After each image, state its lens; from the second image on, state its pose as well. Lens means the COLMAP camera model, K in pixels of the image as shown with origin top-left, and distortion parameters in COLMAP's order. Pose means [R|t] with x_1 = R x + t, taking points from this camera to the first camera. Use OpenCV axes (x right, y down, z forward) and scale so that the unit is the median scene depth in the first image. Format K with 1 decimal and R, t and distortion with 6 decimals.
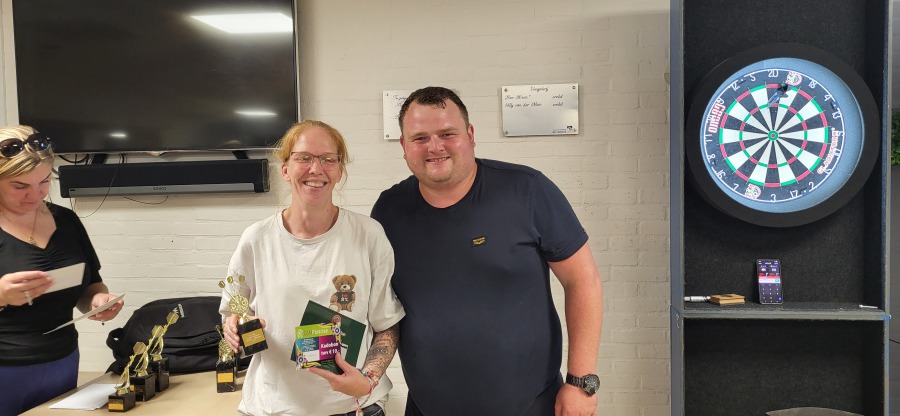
lens RADIAL K [[624.4, 0, 454.7], [0, 624.4, 201.3], [0, 0, 1]] dist [0.053811, -0.045530]
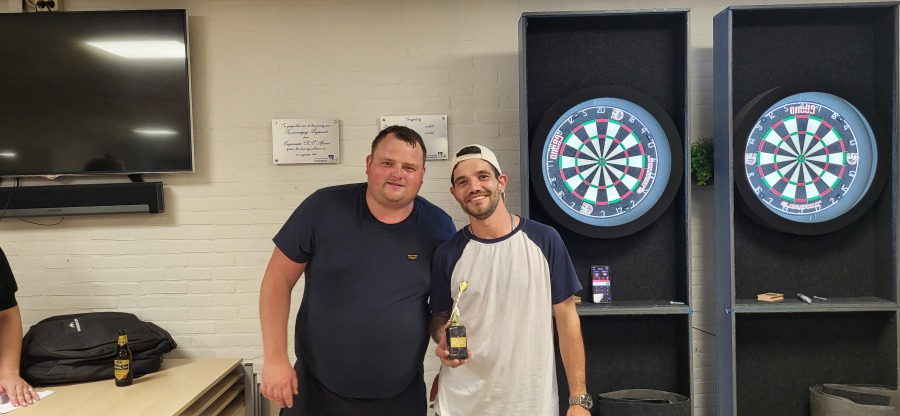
lens RADIAL K [[666.3, 0, 453.7], [0, 666.3, 211.0], [0, 0, 1]] dist [0.037460, -0.006680]
pose [[0.994536, -0.009264, 0.103983, 0.092130], [0.010532, 0.999877, -0.011653, 0.000738], [-0.103863, 0.012685, 0.994511, -0.226953]]
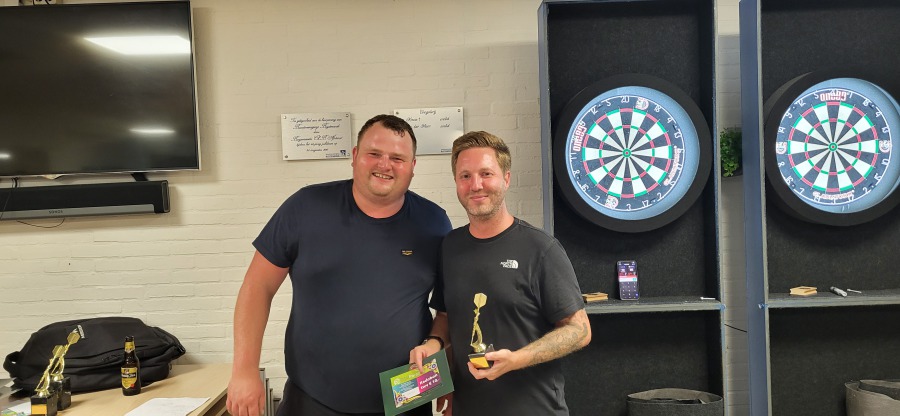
lens RADIAL K [[653.3, 0, 448.1], [0, 653.3, 203.9], [0, 0, 1]] dist [0.043634, -0.024124]
pose [[0.992900, -0.022951, 0.116720, 0.038286], [0.025004, 0.999557, -0.016155, -0.000226], [-0.116298, 0.018959, 0.993033, -0.148135]]
